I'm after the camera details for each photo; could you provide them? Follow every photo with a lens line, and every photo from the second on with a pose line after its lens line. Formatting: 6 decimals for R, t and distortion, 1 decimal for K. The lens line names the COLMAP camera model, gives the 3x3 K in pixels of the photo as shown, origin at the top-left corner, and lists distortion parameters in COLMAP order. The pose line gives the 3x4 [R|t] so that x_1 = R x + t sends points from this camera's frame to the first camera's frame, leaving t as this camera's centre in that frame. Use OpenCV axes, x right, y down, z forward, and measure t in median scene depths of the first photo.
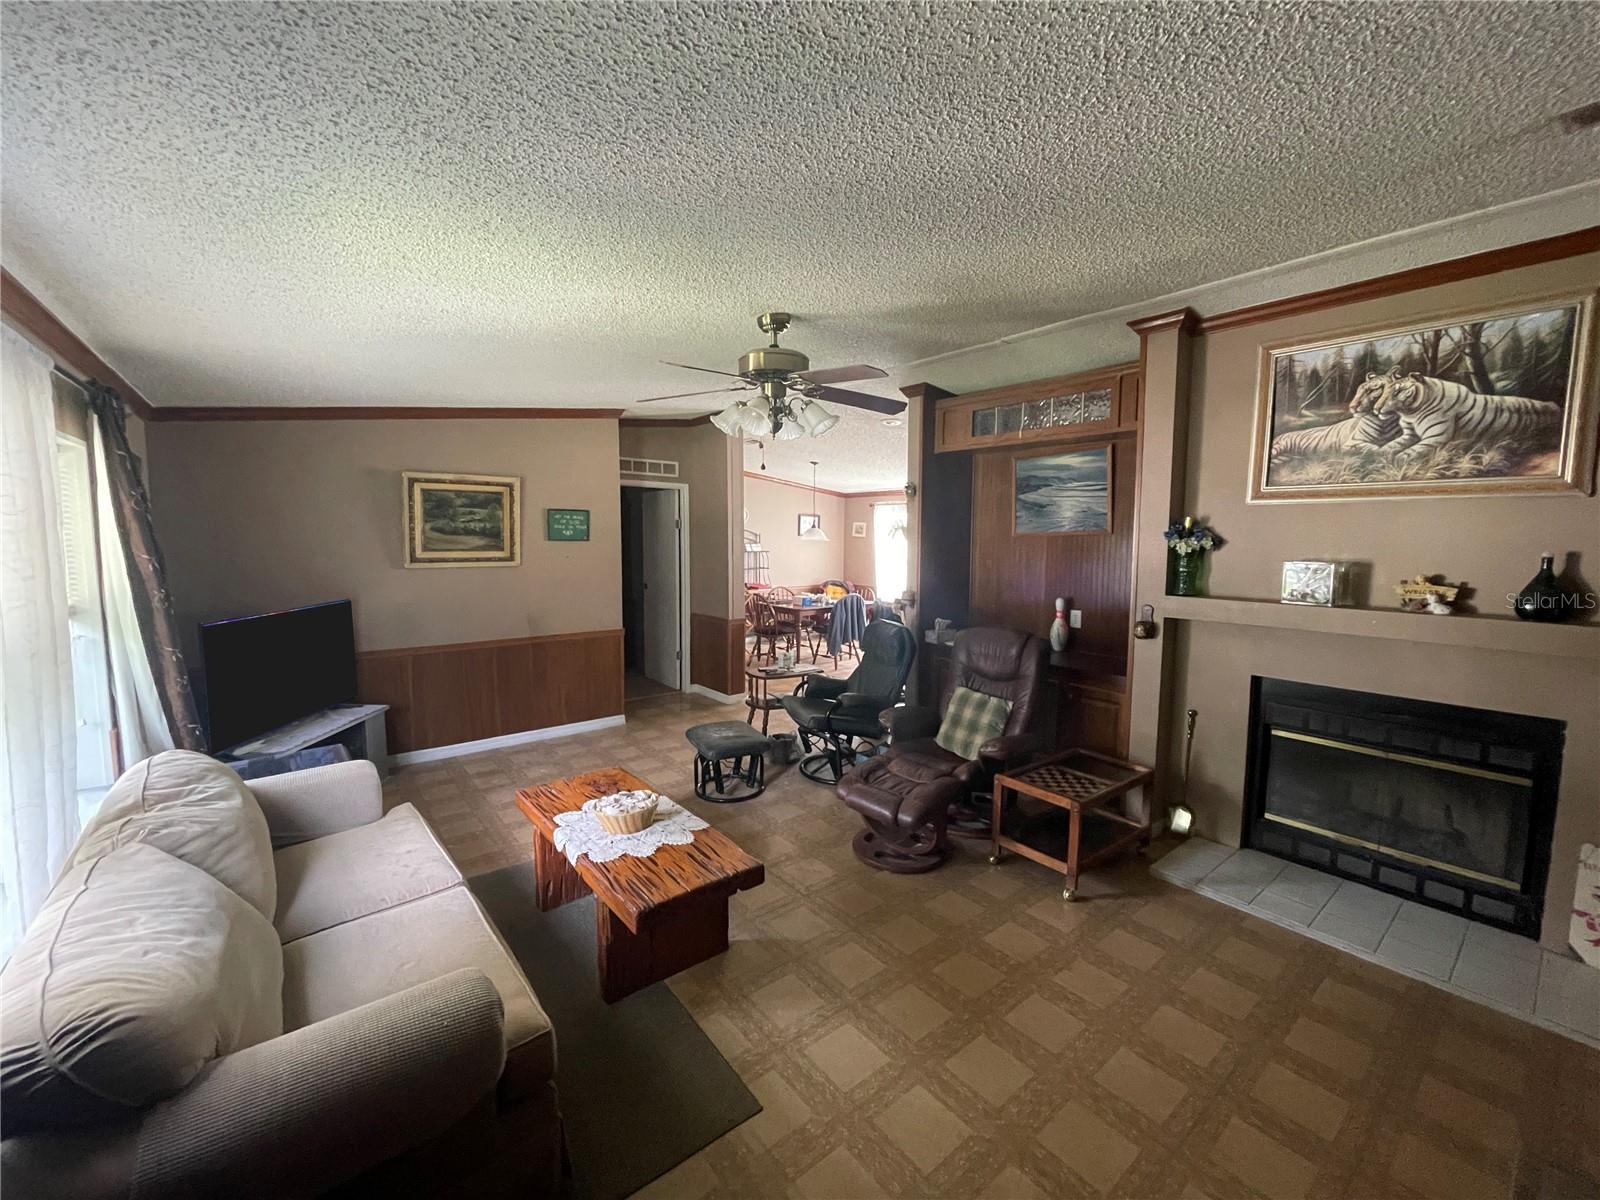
lens RADIAL K [[652.9, 0, 801.7], [0, 652.9, 596.5], [0, 0, 1]] dist [0.000641, -0.000039]
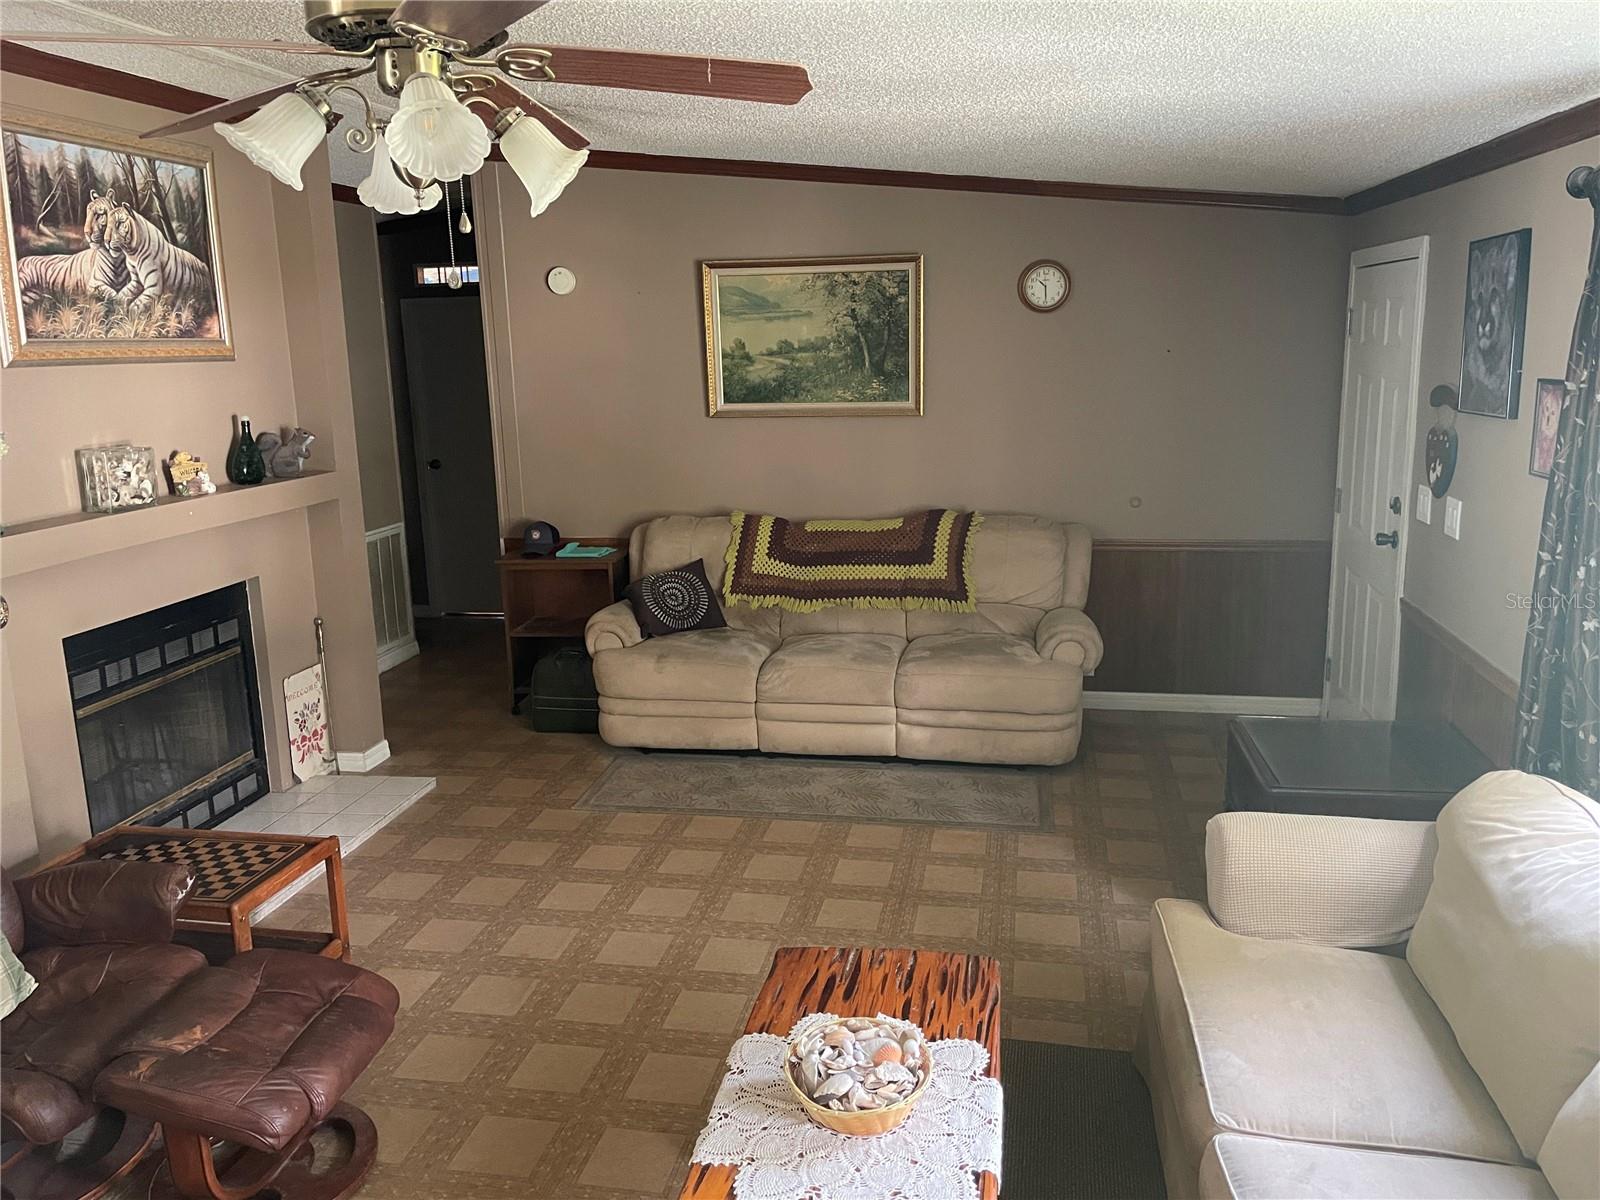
lens RADIAL K [[1193.8, 0, 799.6], [0, 1193.8, 592.6], [0, 0, 1]] dist [0.001842, -0.003309]
pose [[-0.642022, -0.145796, 0.752696, -0.761888], [0.101254, 0.957029, 0.271740, -0.197747], [-0.759971, 0.250677, -0.599671, 1.360787]]
